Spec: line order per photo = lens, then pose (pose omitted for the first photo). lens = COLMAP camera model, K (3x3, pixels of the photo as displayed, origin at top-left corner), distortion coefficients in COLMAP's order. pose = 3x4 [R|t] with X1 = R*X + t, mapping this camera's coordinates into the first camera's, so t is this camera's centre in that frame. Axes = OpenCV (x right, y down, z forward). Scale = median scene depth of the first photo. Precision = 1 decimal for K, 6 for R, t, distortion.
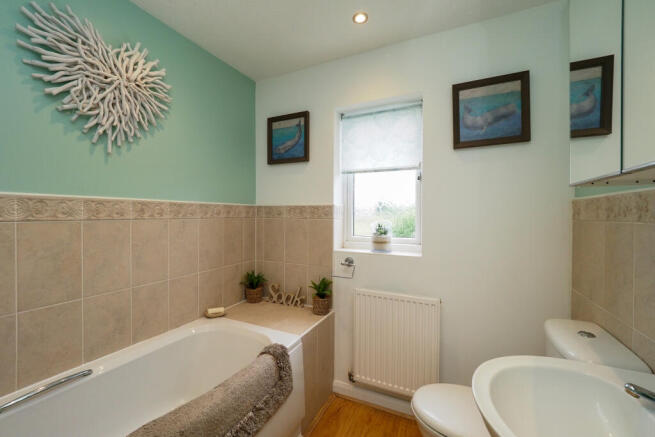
lens RADIAL K [[273.9, 0, 316.6], [0, 273.9, 214.8], [0, 0, 1]] dist [-0.015148, 0.000198]
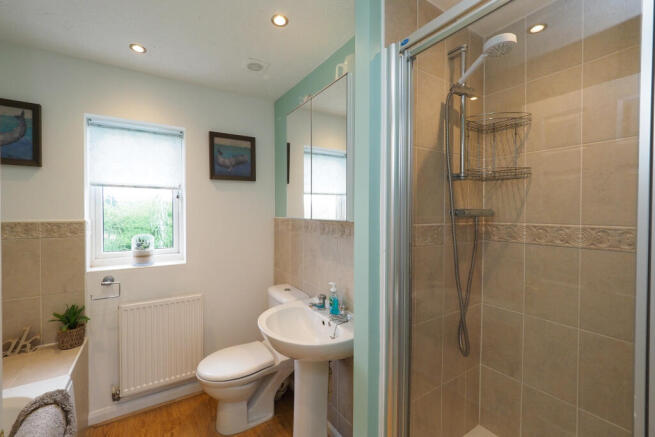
lens RADIAL K [[273.9, 0, 316.6], [0, 273.9, 214.8], [0, 0, 1]] dist [-0.015148, 0.000198]
pose [[0.509181, -0.012712, 0.860566, -0.327164], [0.000551, 0.999896, 0.014444, -0.072715], [-0.860660, -0.006880, 0.509134, -0.111582]]
